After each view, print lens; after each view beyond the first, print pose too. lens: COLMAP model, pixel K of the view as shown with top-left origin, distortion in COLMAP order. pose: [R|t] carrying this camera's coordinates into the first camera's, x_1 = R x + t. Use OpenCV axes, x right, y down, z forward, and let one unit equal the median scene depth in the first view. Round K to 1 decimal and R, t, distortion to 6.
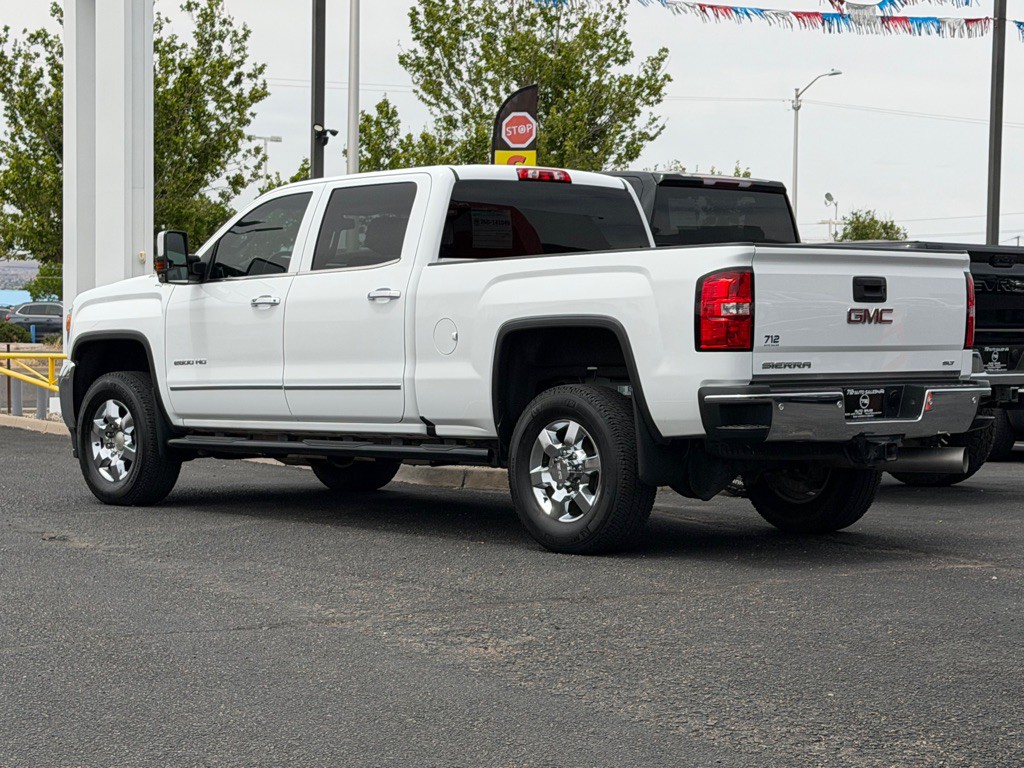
lens RADIAL K [[2279.9, 0, 507.3], [0, 2279.9, 392.0], [0, 0, 1]] dist [0.190809, -0.057987]
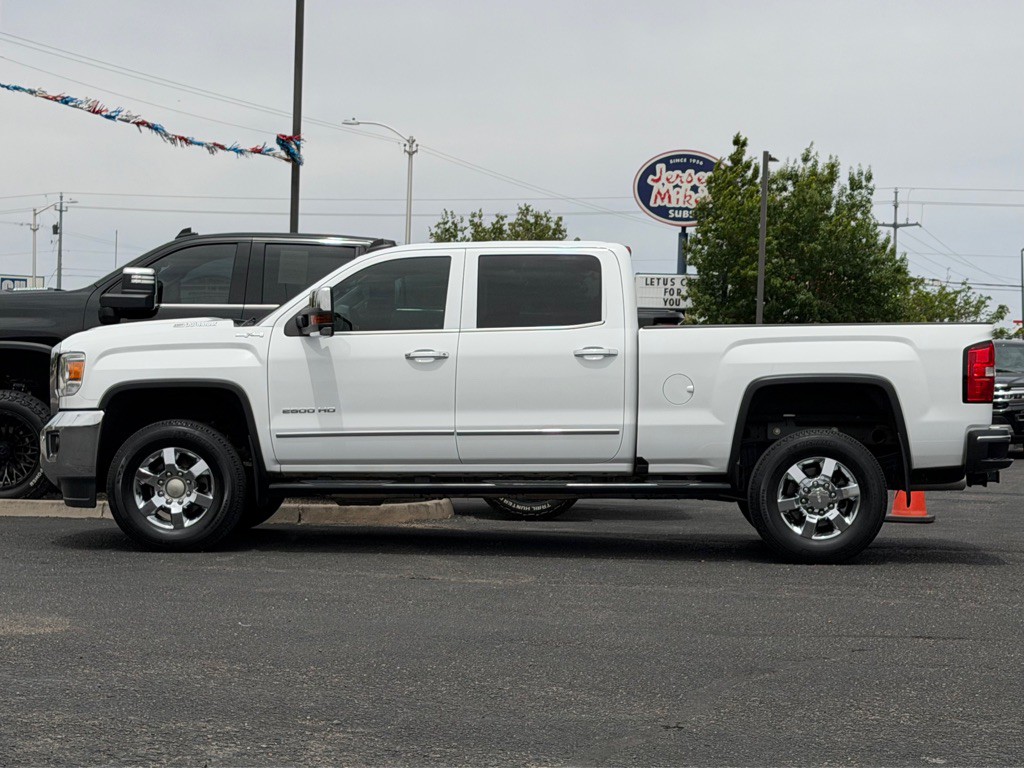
lens RADIAL K [[2379.1, 0, 534.5], [0, 2379.1, 385.2], [0, 0, 1]] dist [0.199660, -0.232003]
pose [[0.704522, 0.004009, 0.709671, -0.883221], [0.007946, 0.999877, -0.013537, -0.009397], [-0.709638, 0.015177, 0.704403, 0.164988]]
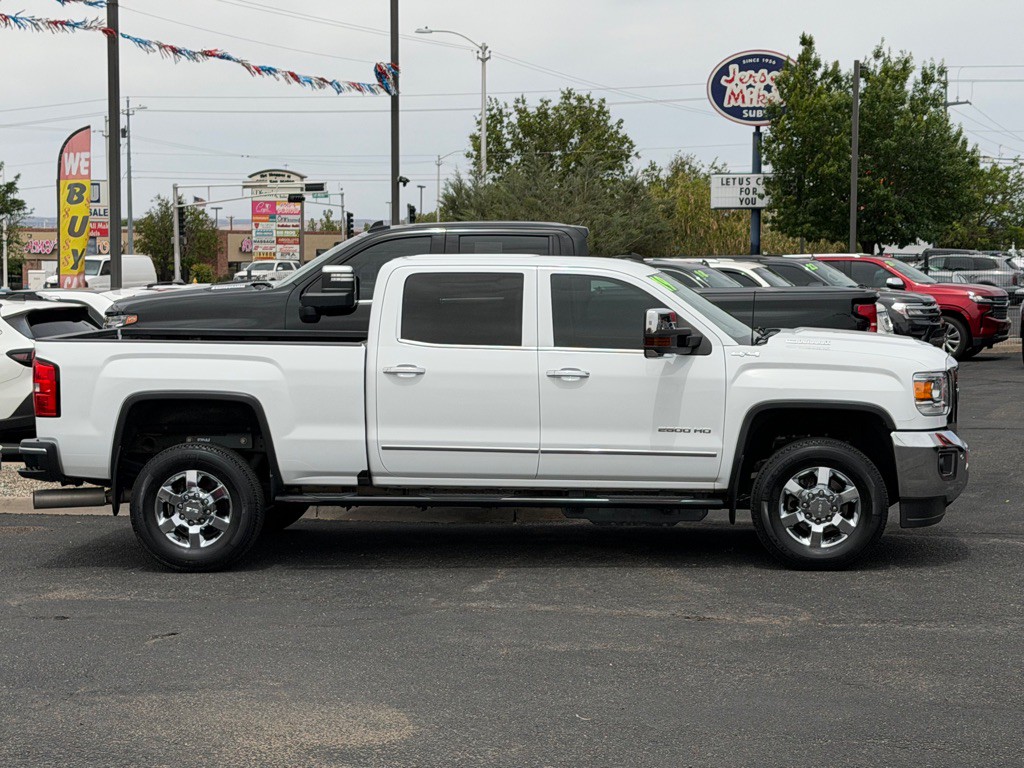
lens RADIAL K [[2279.9, 0, 507.3], [0, 2279.9, 392.0], [0, 0, 1]] dist [0.190809, -0.057987]
pose [[0.714822, -0.065330, 0.696248, -0.922656], [0.038185, 0.997788, 0.054420, -0.094364], [-0.698263, -0.012315, 0.715735, 0.281899]]
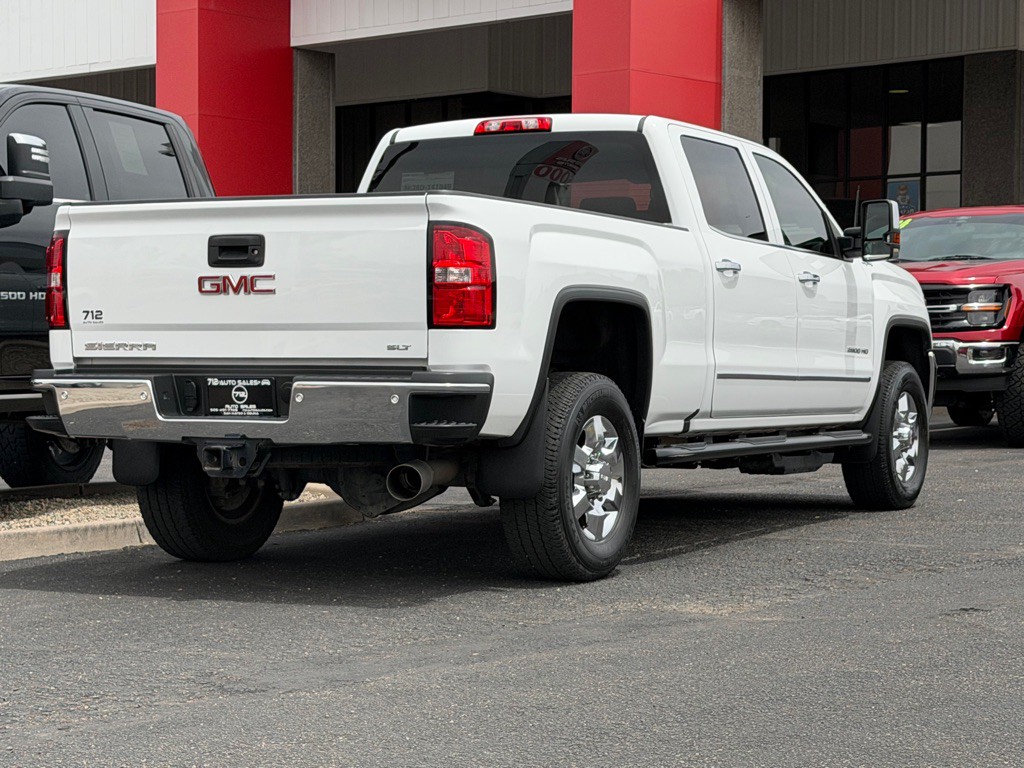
lens RADIAL K [[2279.9, 0, 507.3], [0, 2279.9, 392.0], [0, 0, 1]] dist [0.190809, -0.057987]
pose [[0.343561, 0.018145, -0.938955, 0.792426], [-0.025869, 0.999617, 0.009852, -0.005848], [0.938774, 0.020905, 0.343899, 0.706336]]
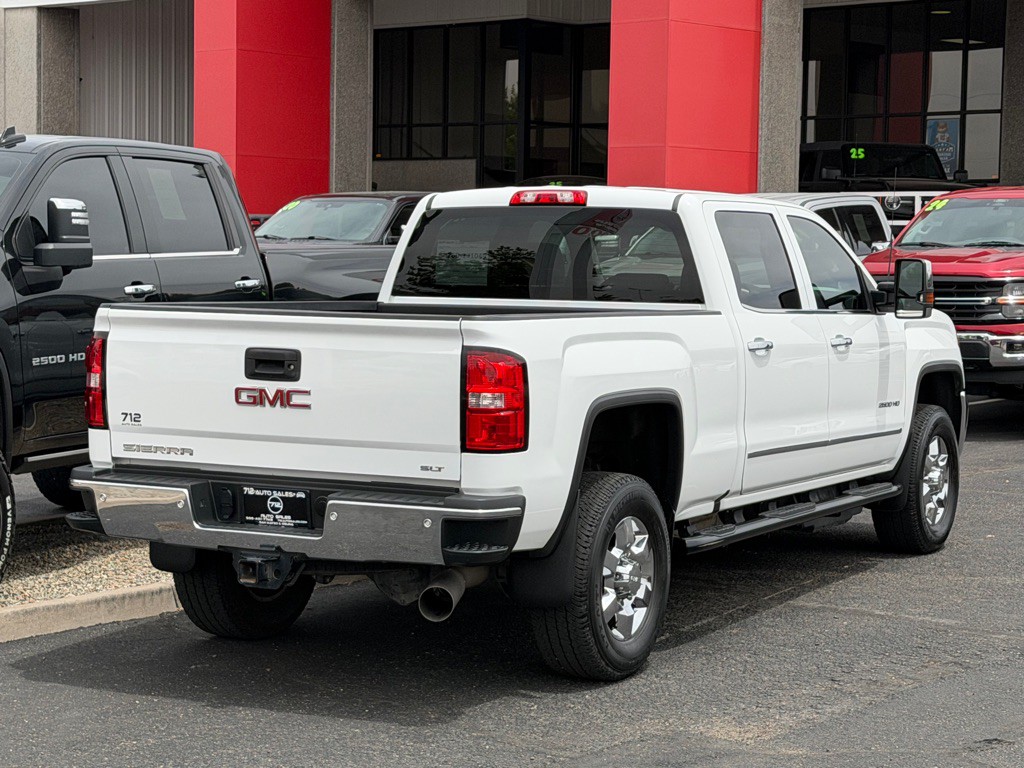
lens RADIAL K [[2278.5, 0, 512.7], [0, 2278.5, 379.4], [0, 0, 1]] dist [0.181354, -0.038922]
pose [[0.330776, 0.066838, -0.941339, 0.796452], [-0.036392, 0.997650, 0.058048, -0.075882], [0.943007, 0.015056, 0.332432, 0.703483]]
